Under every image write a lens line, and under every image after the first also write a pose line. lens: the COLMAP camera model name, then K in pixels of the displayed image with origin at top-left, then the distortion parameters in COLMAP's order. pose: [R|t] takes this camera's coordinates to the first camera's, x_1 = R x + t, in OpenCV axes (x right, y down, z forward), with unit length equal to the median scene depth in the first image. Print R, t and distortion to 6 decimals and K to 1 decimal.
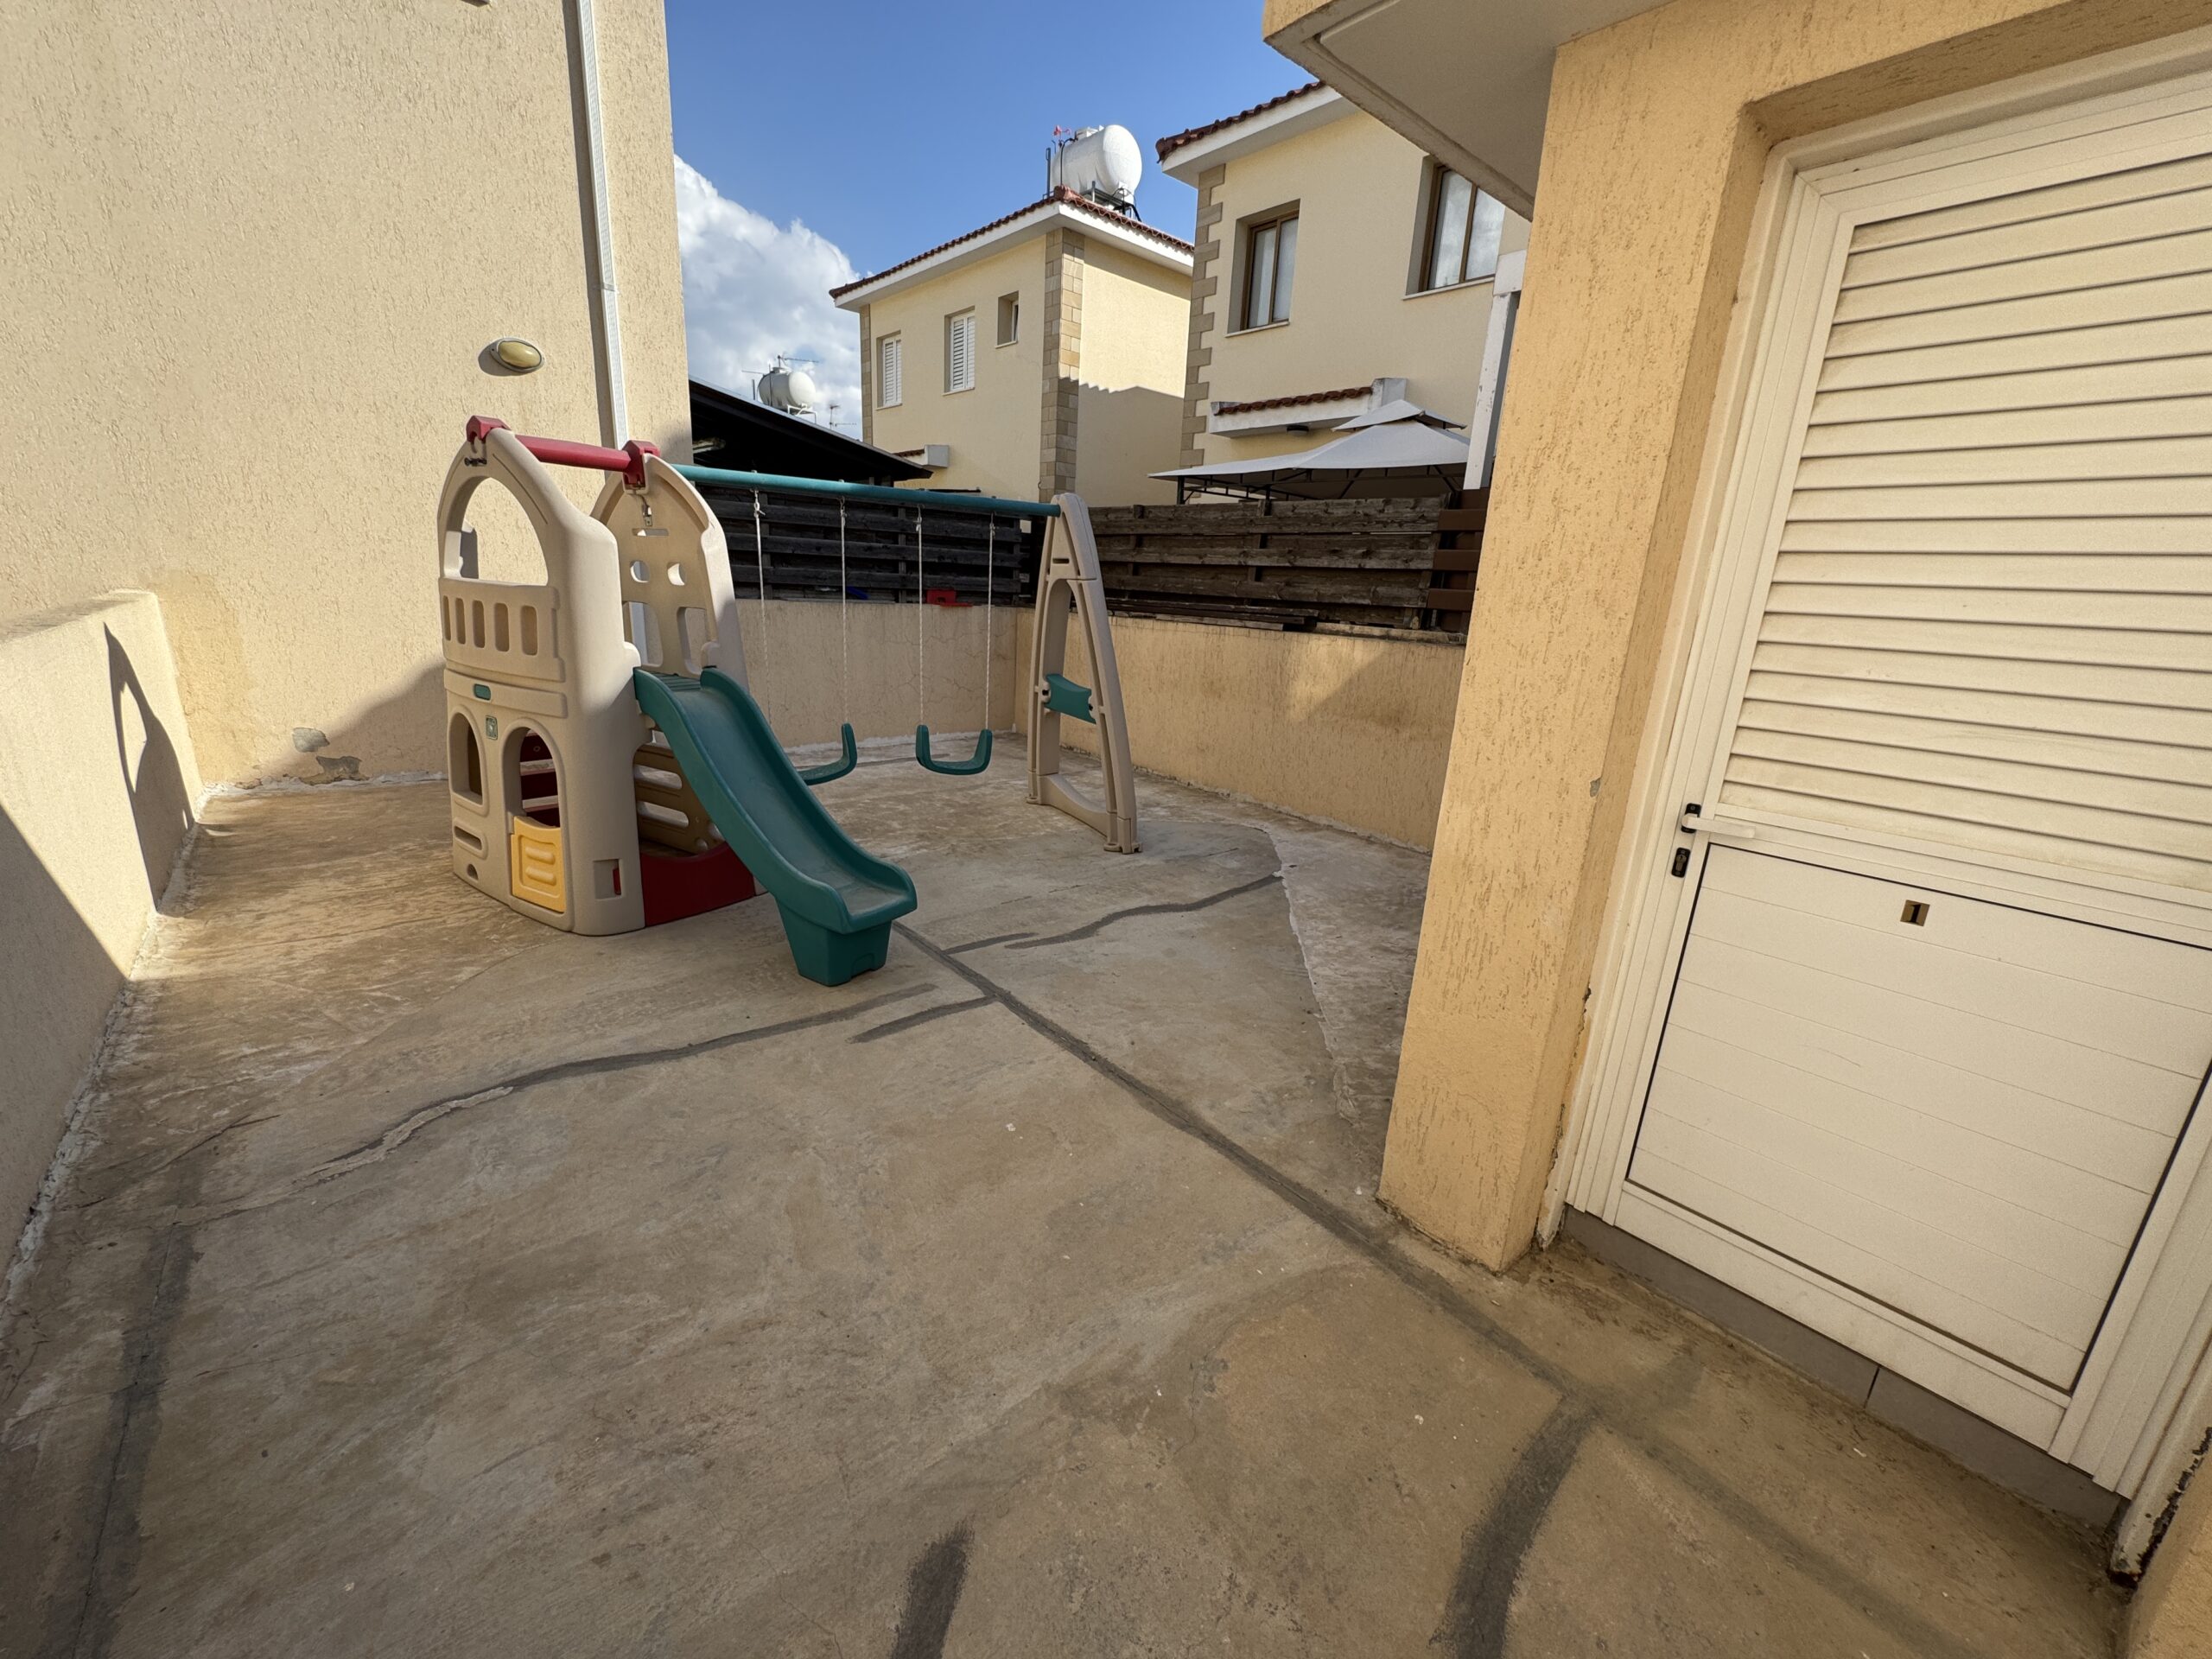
lens RADIAL K [[887.1, 0, 1109.2], [0, 887.1, 830.2], [0, 0, 1]] dist [-0.002519, 0.000739]
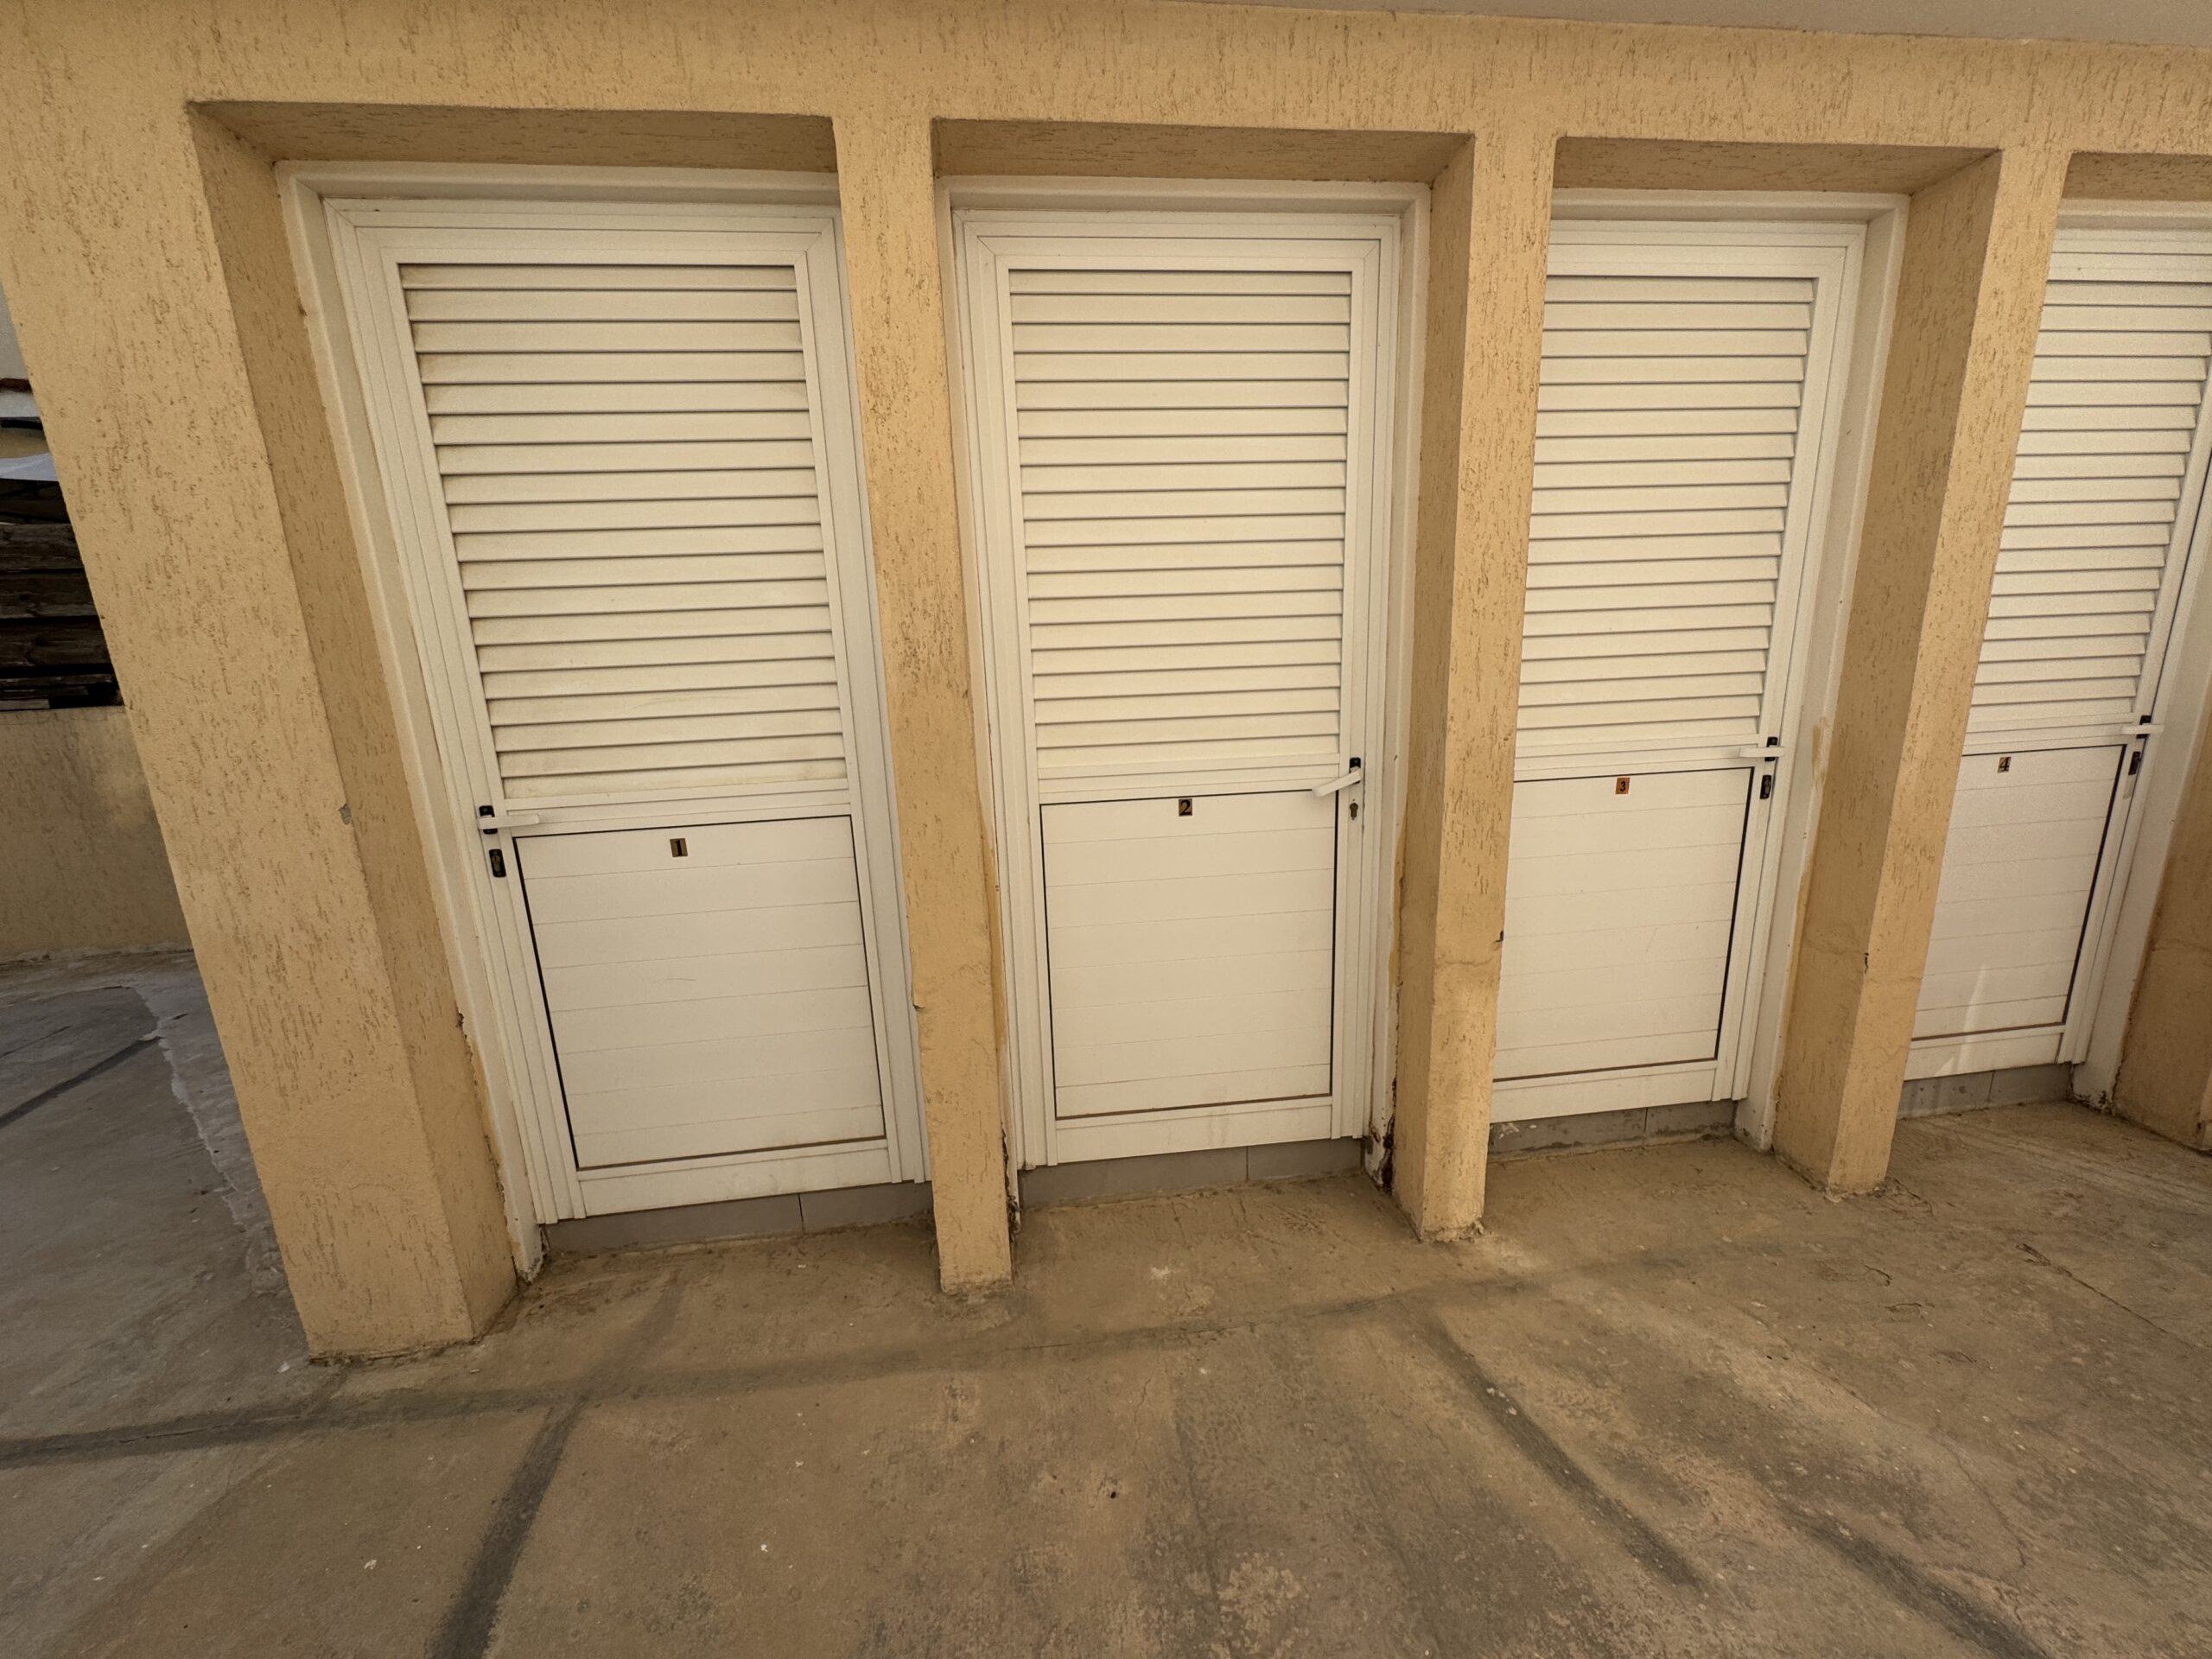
lens RADIAL K [[887.1, 0, 1109.2], [0, 887.1, 830.2], [0, 0, 1]] dist [-0.002519, 0.000739]
pose [[0.542532, -0.259759, 0.798864, 0.188116], [0.287531, 0.950969, 0.113946, 0.075332], [-0.789294, 0.167879, 0.590620, -0.152145]]
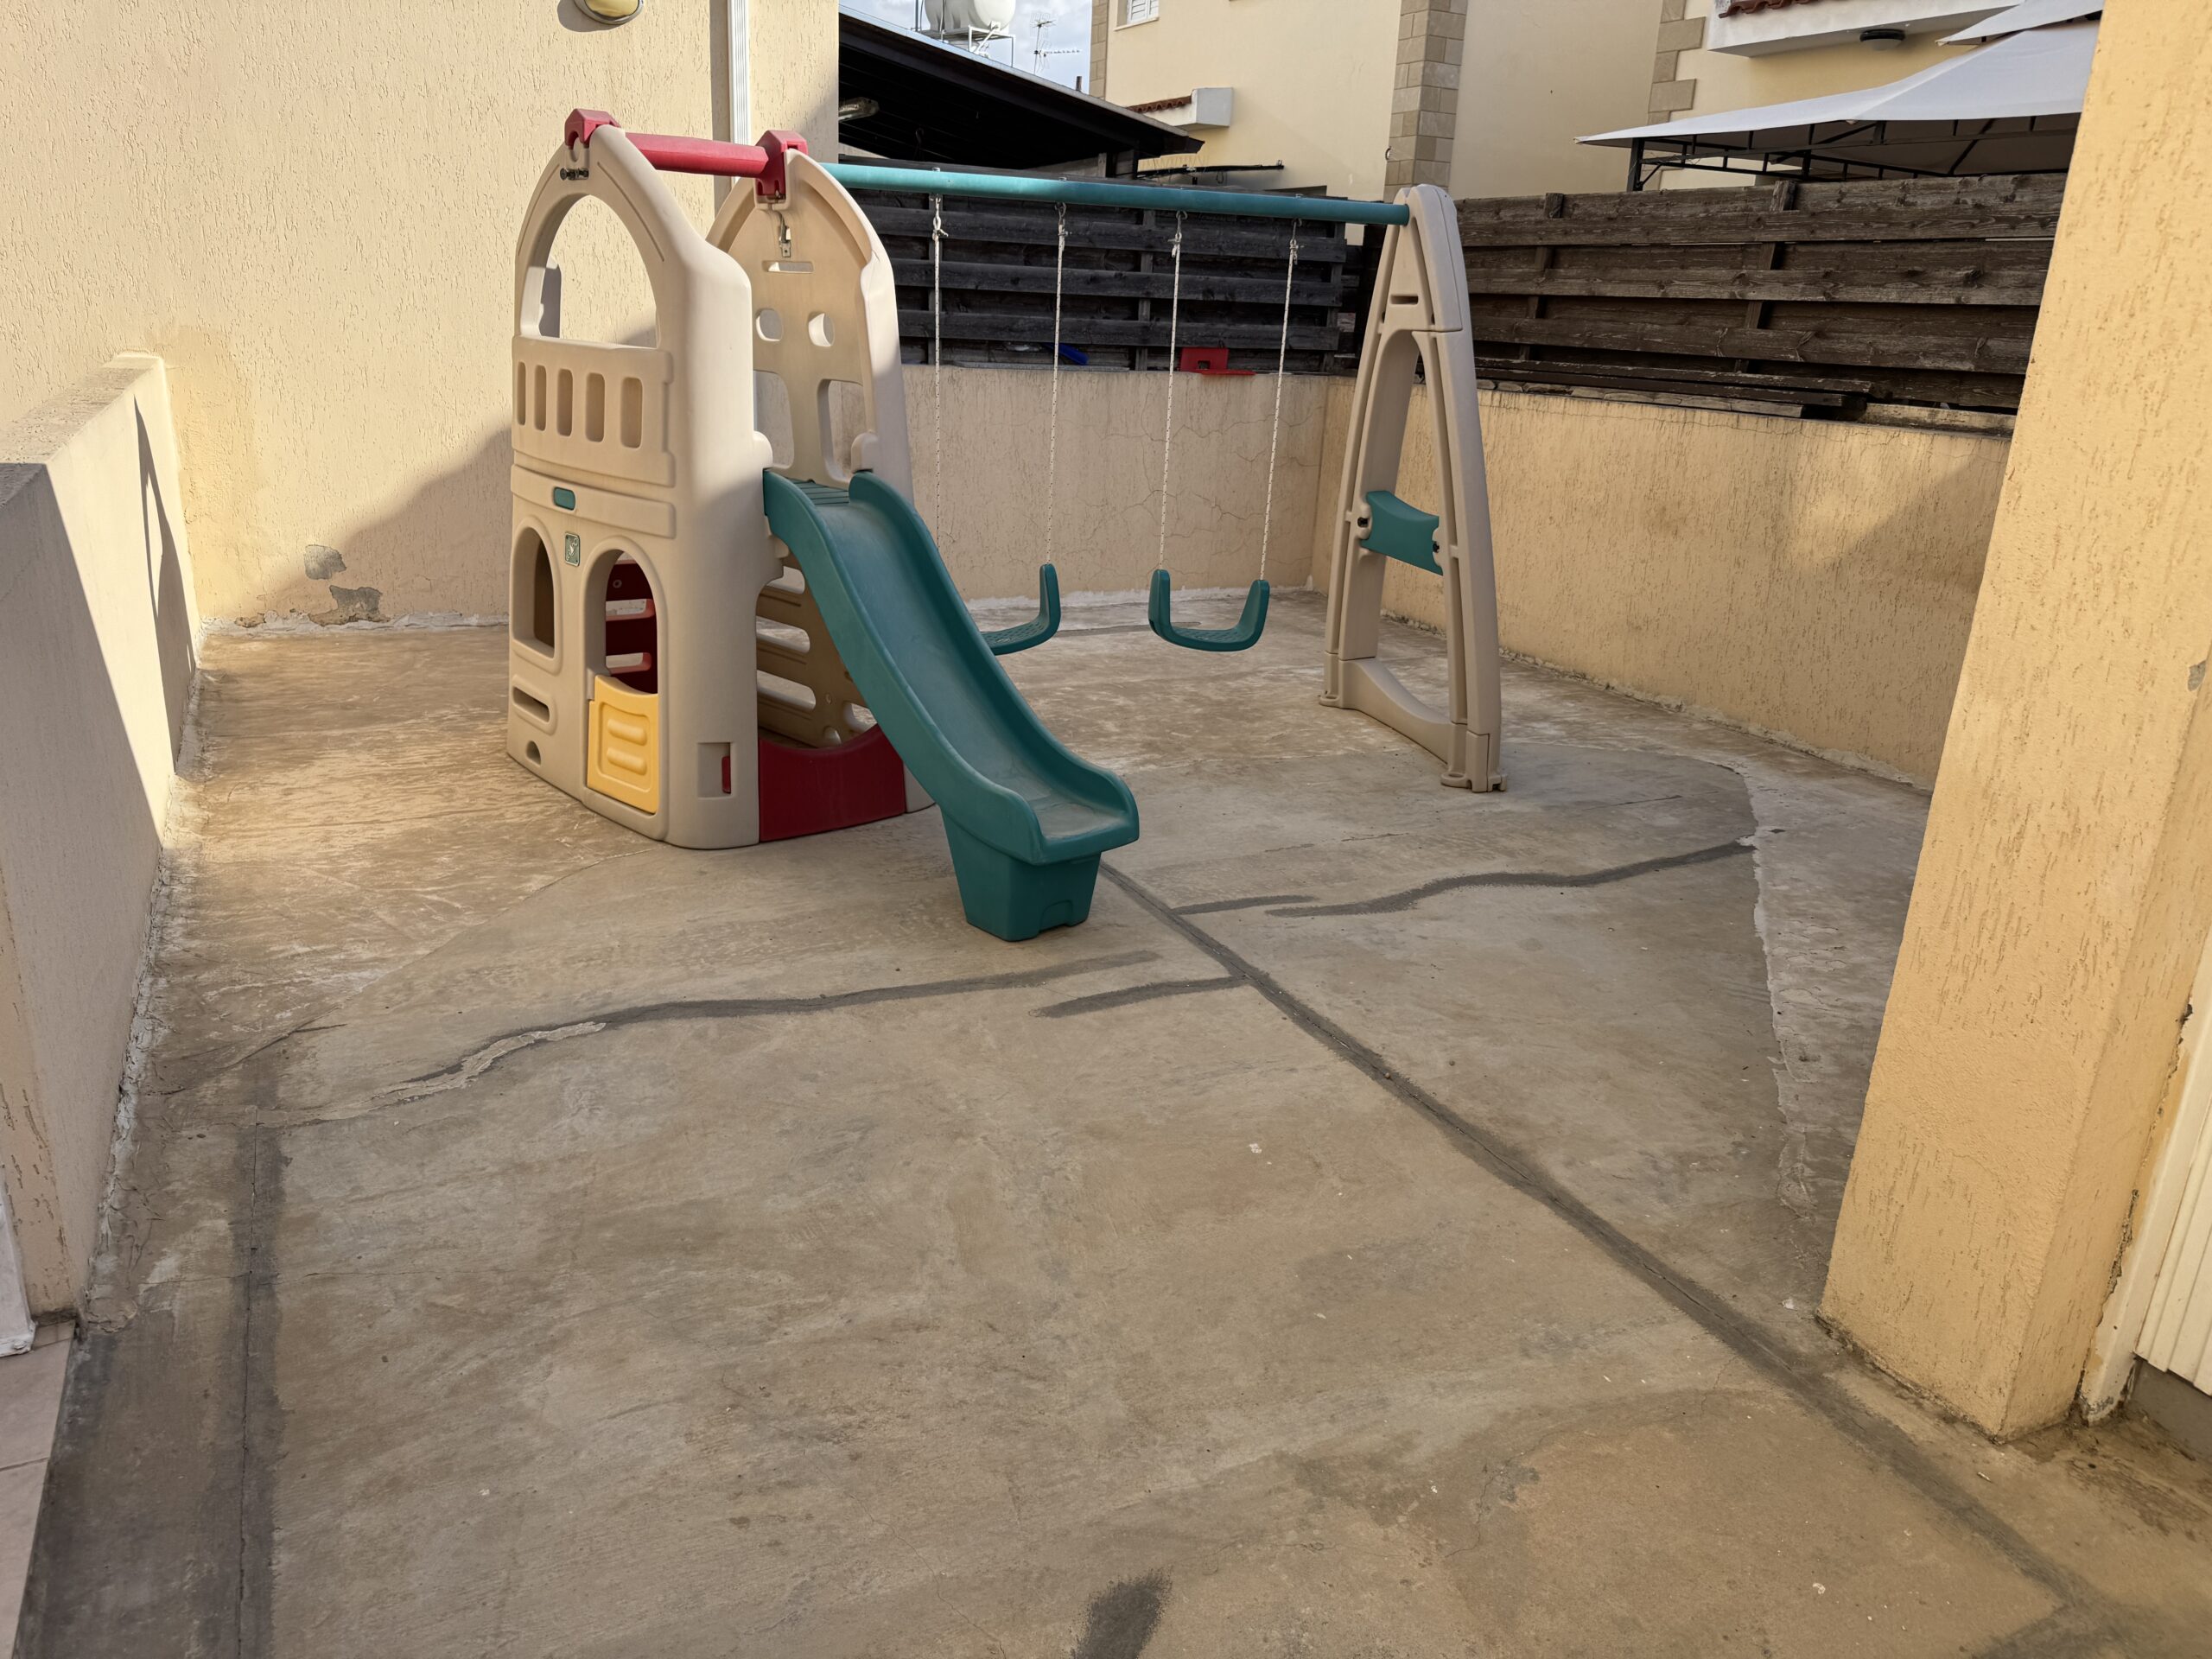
lens RADIAL K [[1571.7, 0, 1092.6], [0, 1571.7, 819.3], [0, 0, 1]] dist [0.020292, -0.027488]
pose [[0.969094, 0.067195, -0.237365, 0.043636], [-0.059616, 0.997460, 0.038975, 0.046762], [0.239381, -0.023620, 0.970638, -0.237854]]
